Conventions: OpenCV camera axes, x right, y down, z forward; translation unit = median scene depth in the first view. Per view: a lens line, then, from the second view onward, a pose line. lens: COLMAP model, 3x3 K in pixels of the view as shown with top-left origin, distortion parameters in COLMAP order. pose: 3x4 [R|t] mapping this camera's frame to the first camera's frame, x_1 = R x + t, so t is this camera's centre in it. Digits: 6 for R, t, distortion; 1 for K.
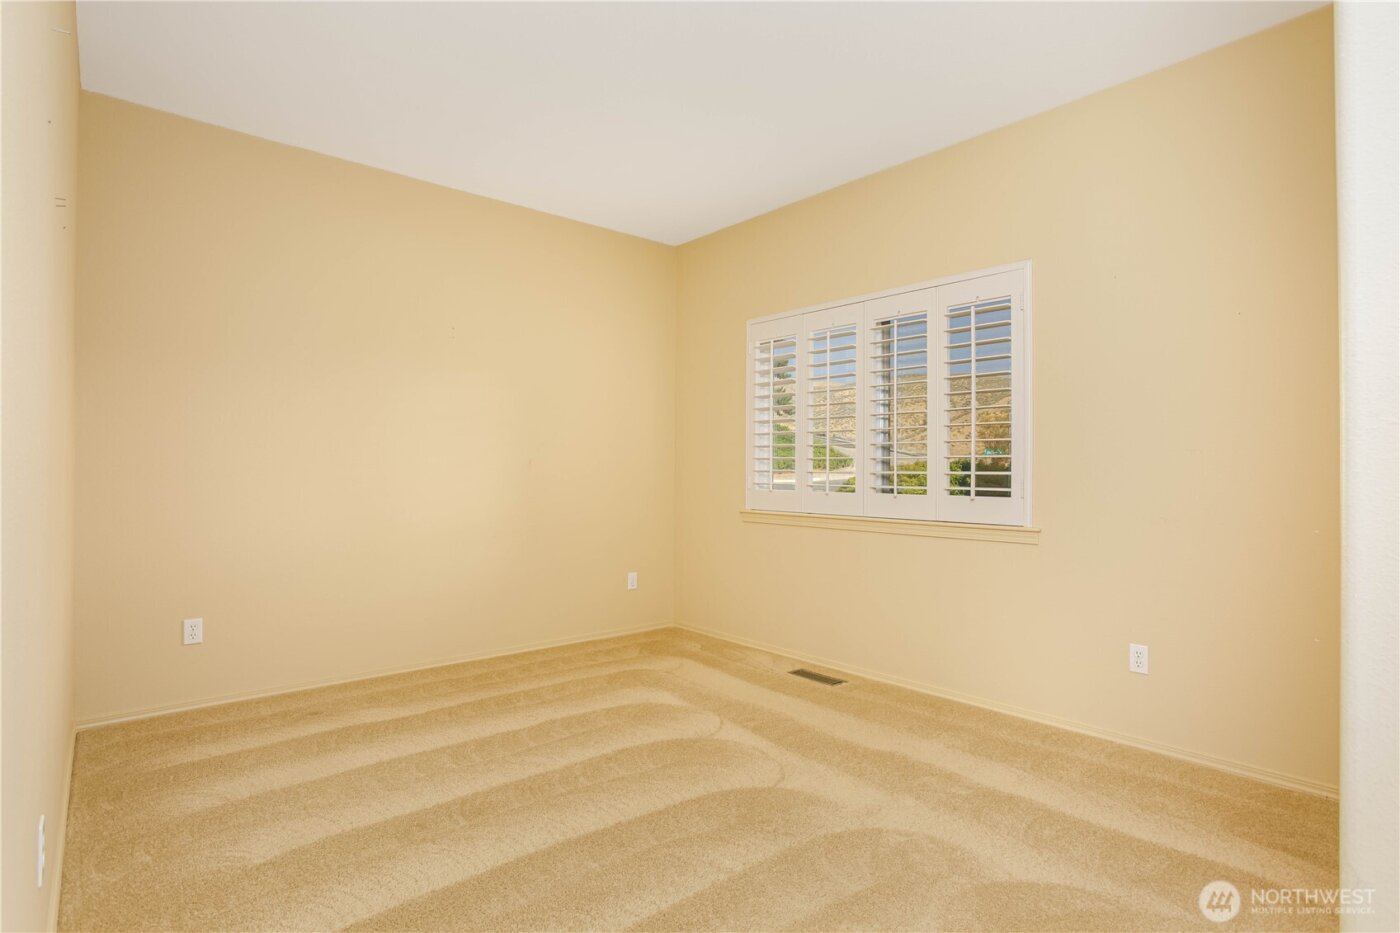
lens RADIAL K [[705.3, 0, 700.0], [0, 705.3, 466.5], [0, 0, 1]] dist [-0.001008, 0.000339]
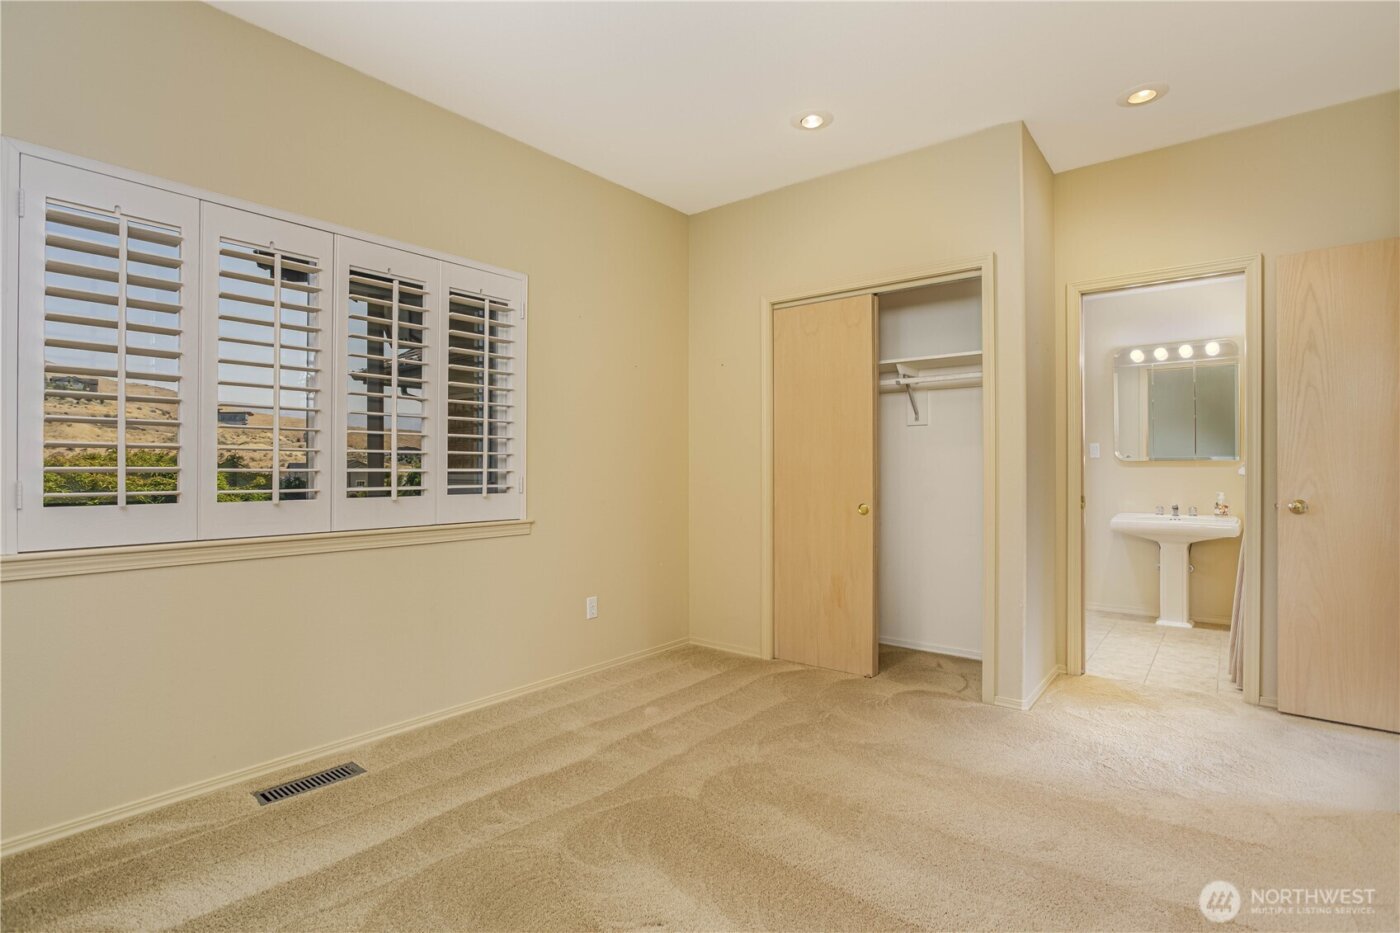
lens RADIAL K [[705.3, 0, 700.0], [0, 705.3, 466.5], [0, 0, 1]] dist [-0.001008, 0.000339]
pose [[-0.168846, 0.003289, 0.985637, -0.565158], [-0.004742, 0.999980, -0.004149, 0.006086], [-0.985631, -0.005374, -0.168827, 0.791323]]
